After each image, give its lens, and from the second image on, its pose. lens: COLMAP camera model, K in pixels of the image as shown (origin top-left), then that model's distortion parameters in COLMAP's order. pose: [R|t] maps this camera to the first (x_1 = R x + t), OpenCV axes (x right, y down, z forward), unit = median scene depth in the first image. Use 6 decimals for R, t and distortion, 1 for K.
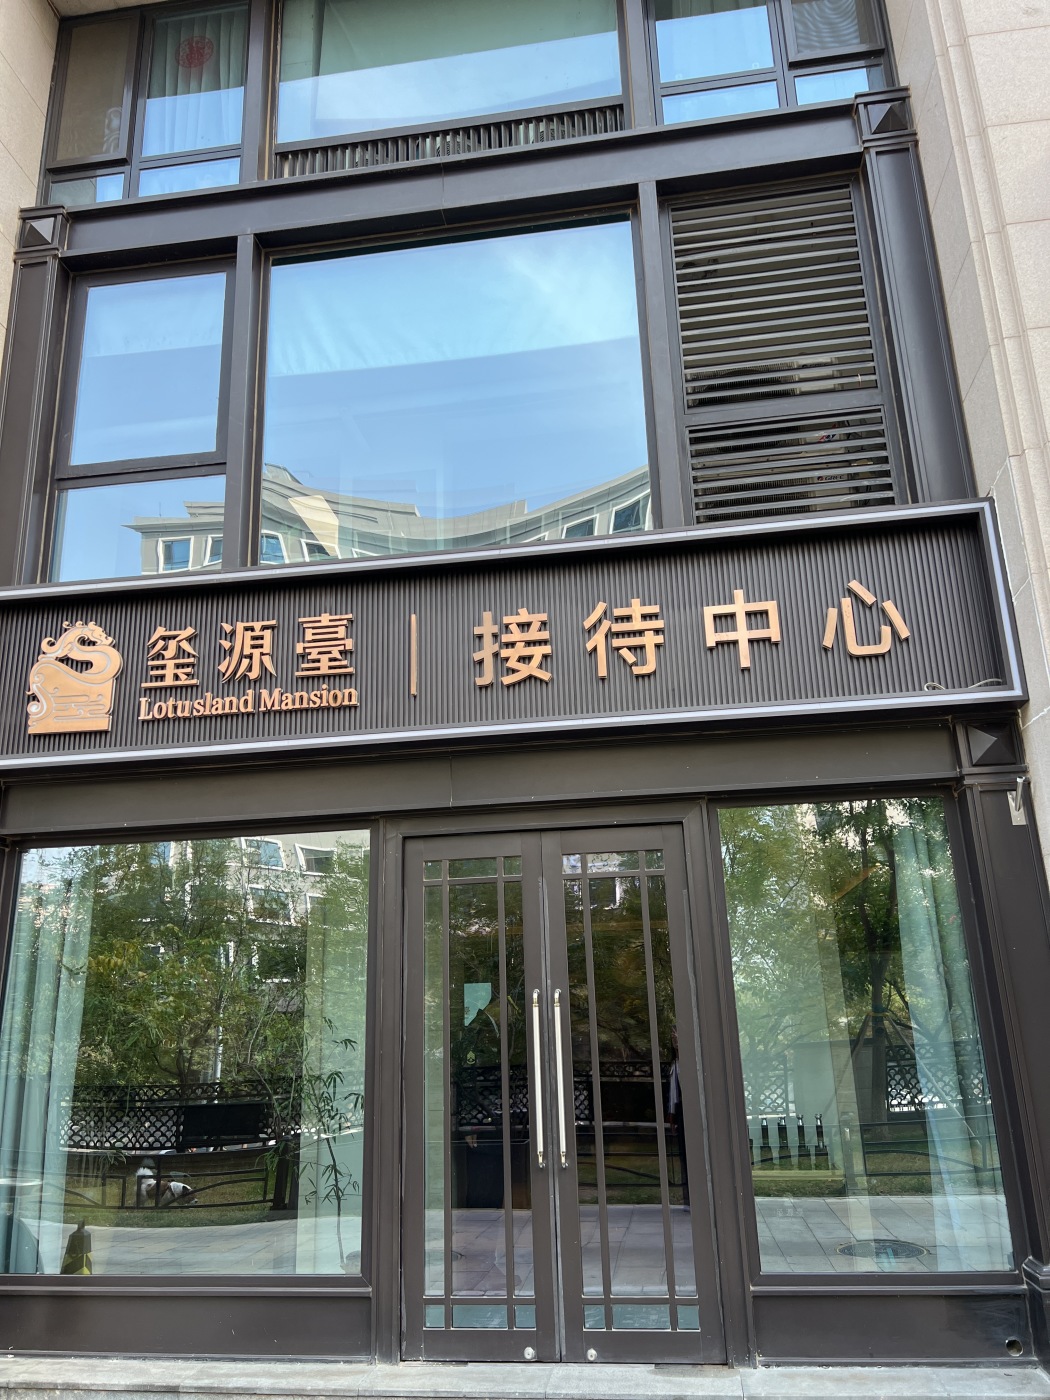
lens RADIAL K [[1050.2, 0, 526.0], [0, 1050.2, 704.8], [0, 0, 1]] dist [0.064073, -0.060725]
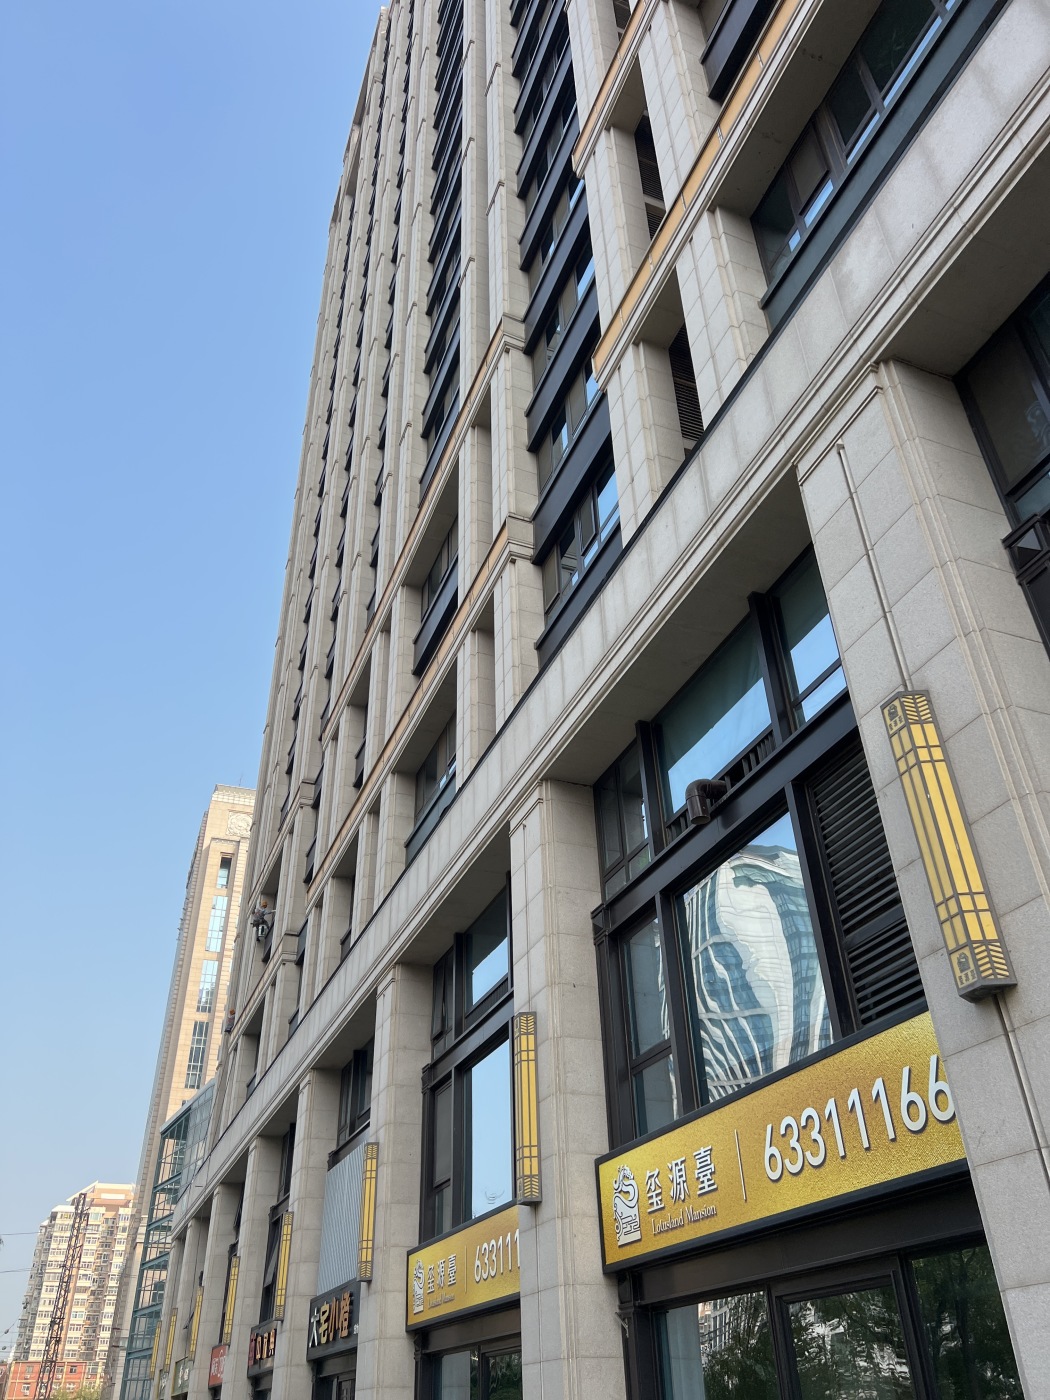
lens RADIAL K [[1050.2, 0, 526.0], [0, 1050.2, 704.8], [0, 0, 1]] dist [0.064073, -0.060725]
pose [[0.497814, -0.469540, -0.729187, 1.162275], [0.243338, 0.882617, -0.402211, -0.096306], [0.832447, 0.022787, 0.553636, -0.122840]]
